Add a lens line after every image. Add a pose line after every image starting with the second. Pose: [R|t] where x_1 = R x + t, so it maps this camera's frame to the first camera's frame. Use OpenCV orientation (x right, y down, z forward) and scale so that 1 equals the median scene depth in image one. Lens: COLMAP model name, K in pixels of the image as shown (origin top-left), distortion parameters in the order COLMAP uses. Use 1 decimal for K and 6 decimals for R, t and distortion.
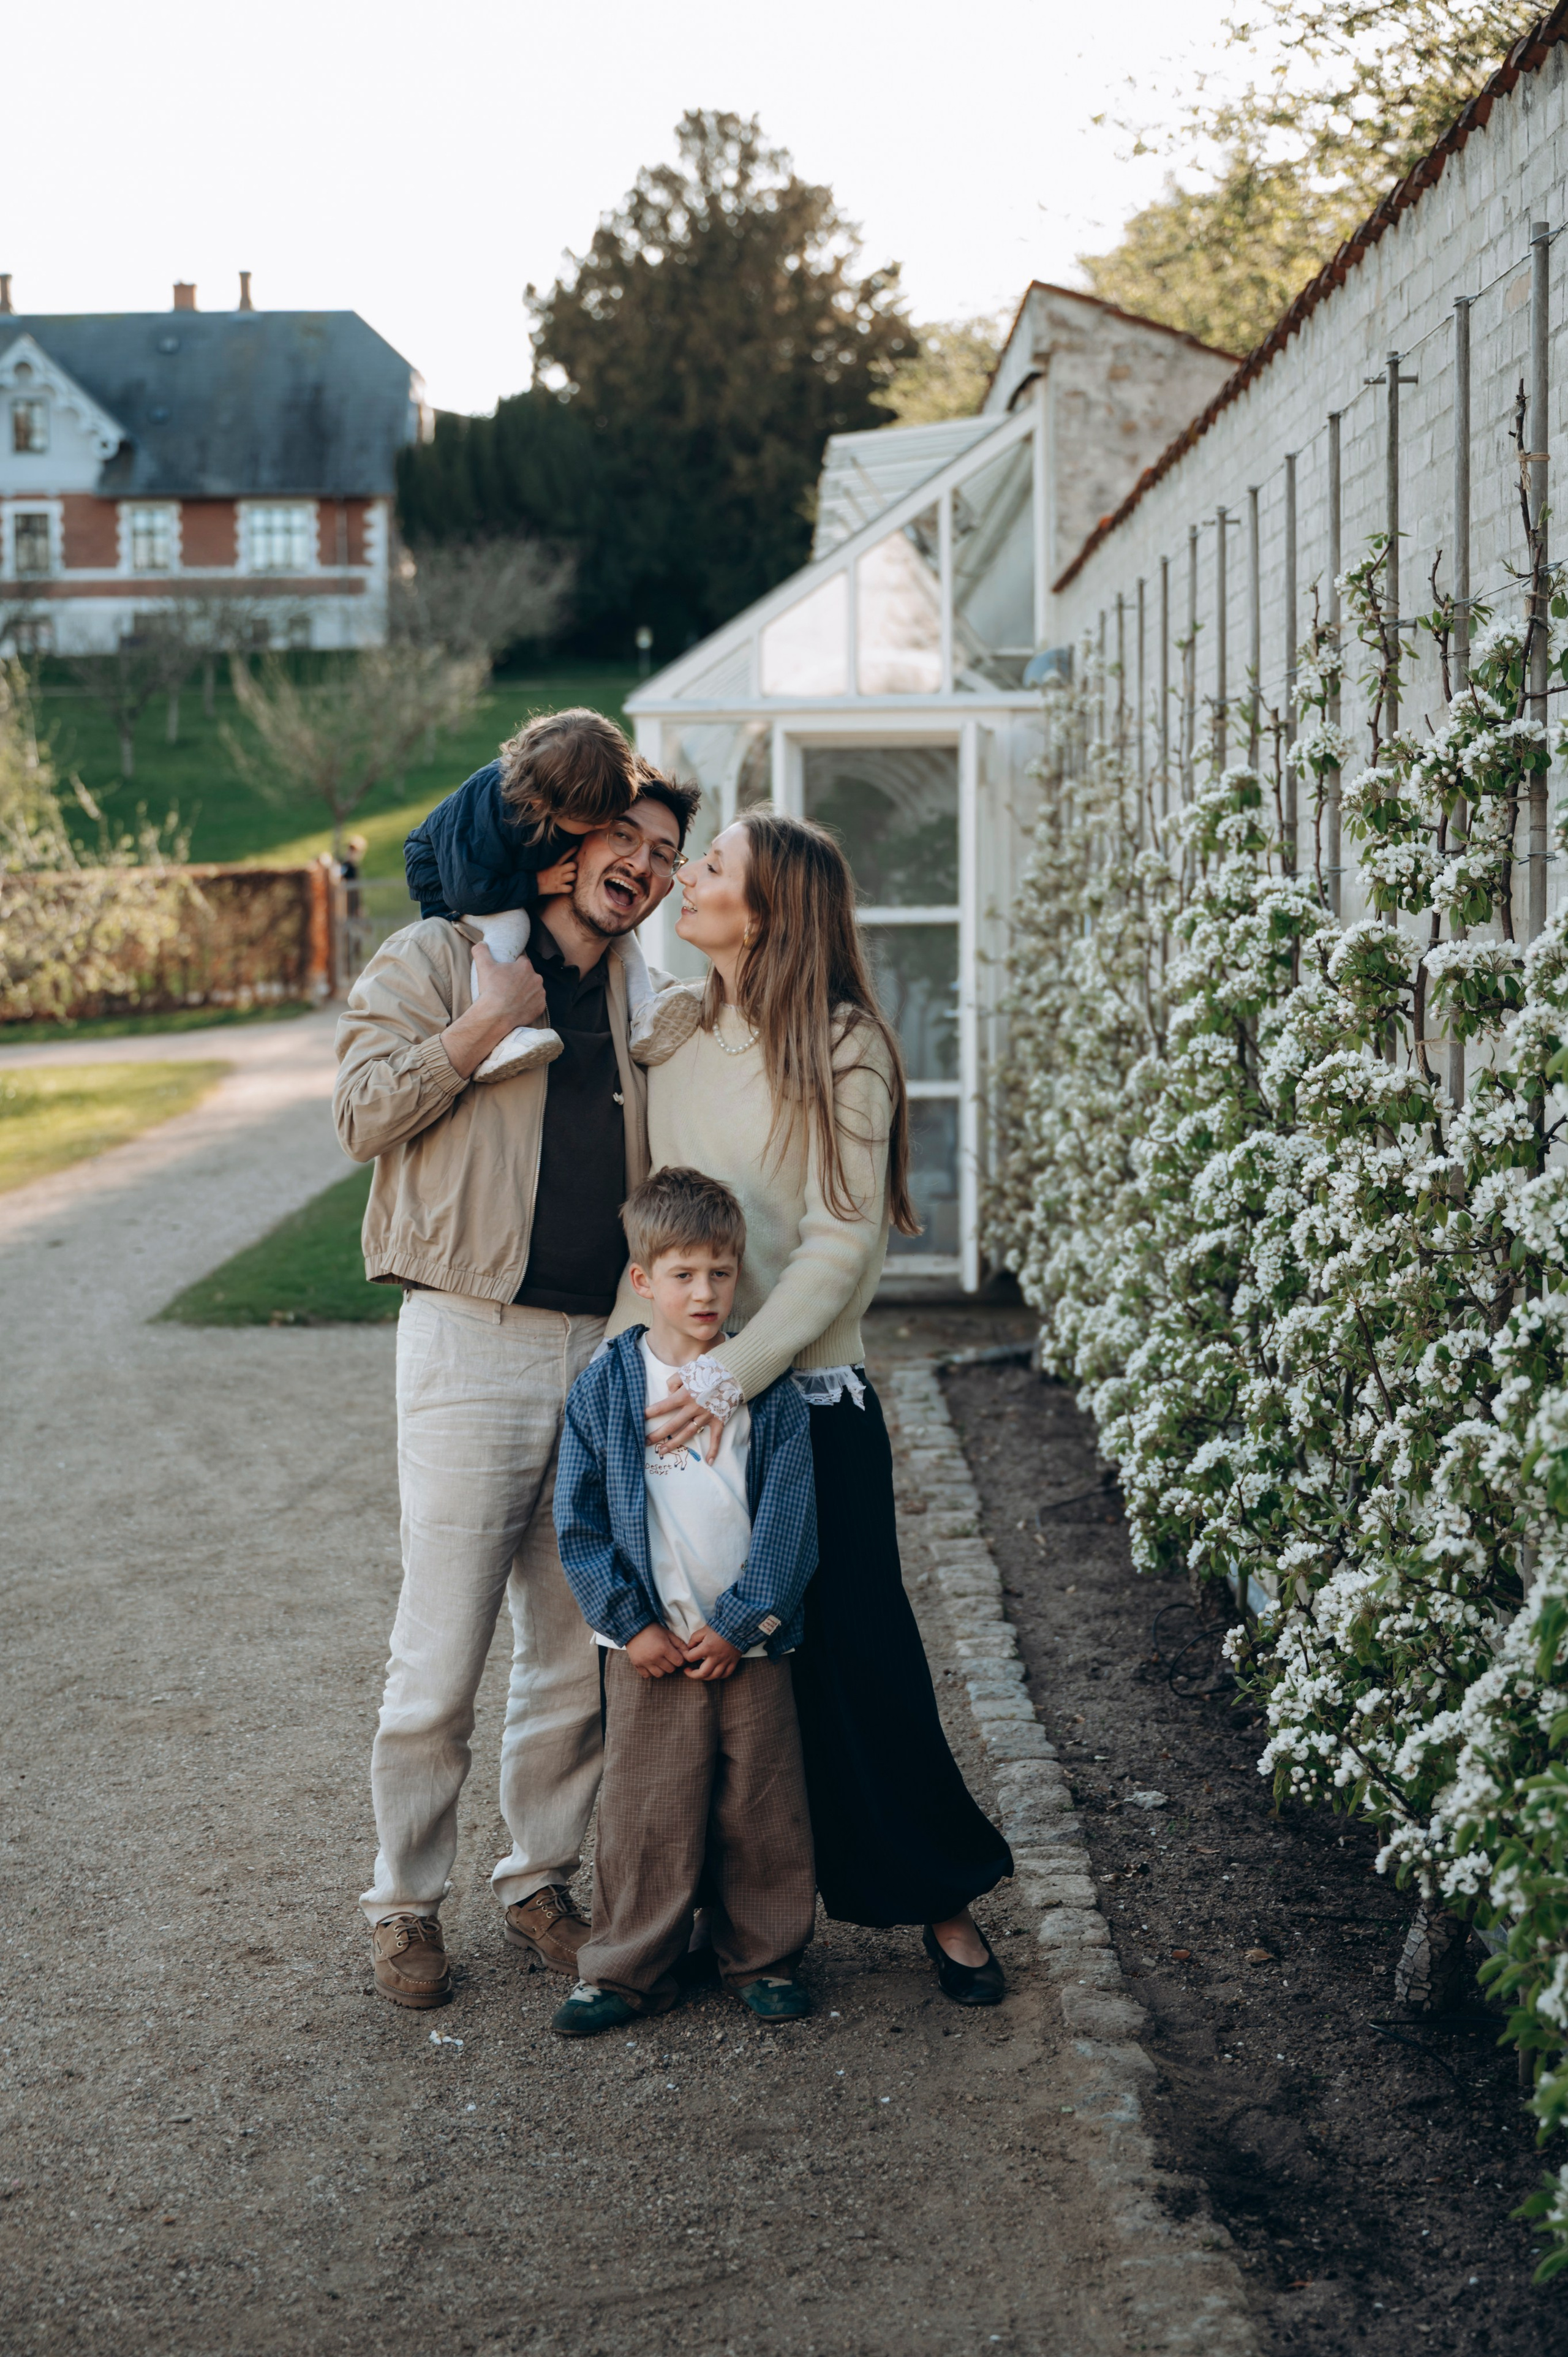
lens RADIAL K [[4082.6, 0, 776.5], [0, 4082.6, 1175.6], [0, 0, 1]] dist [0.251291, 0.000000]
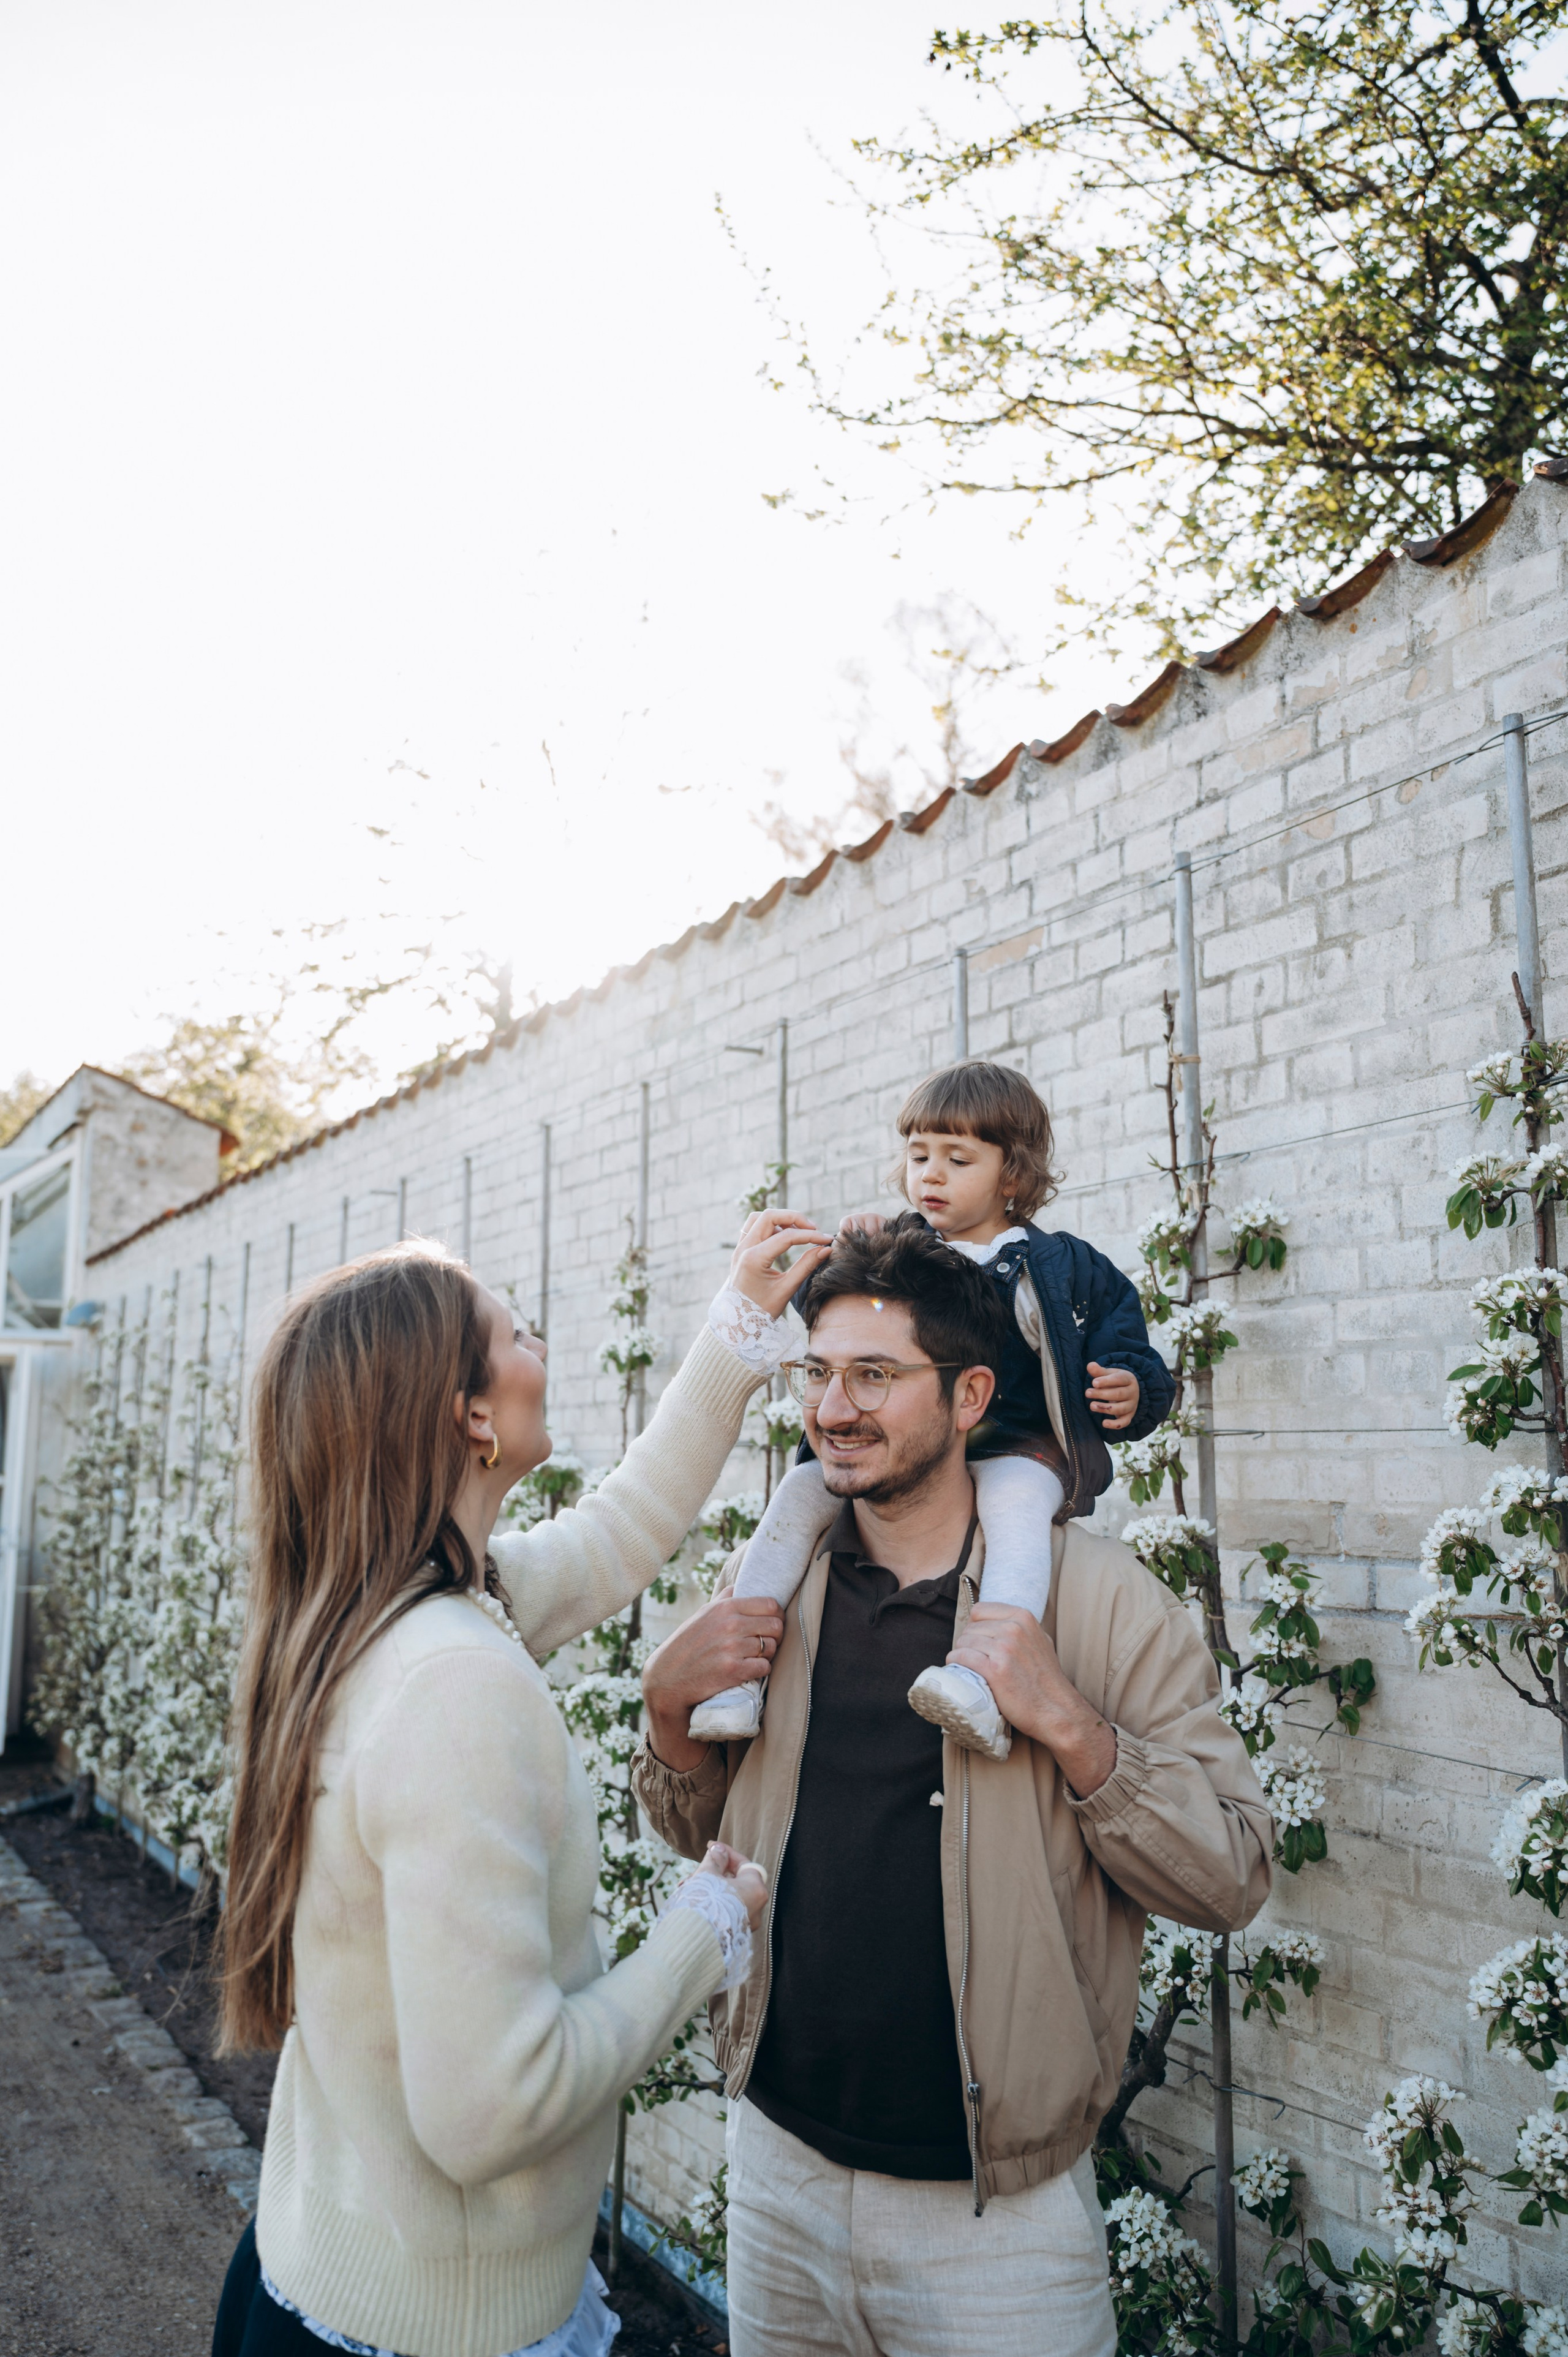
lens RADIAL K [[2013.4, 0, 773.8], [0, 2013.4, 1186.3], [0, 0, 1]] dist [0.000315, -0.001037]
pose [[0.875634, 0.081419, 0.476063, -0.072016], [0.020356, 0.978591, -0.204806, -0.017375], [-0.482546, 0.189025, 0.855230, 0.283686]]
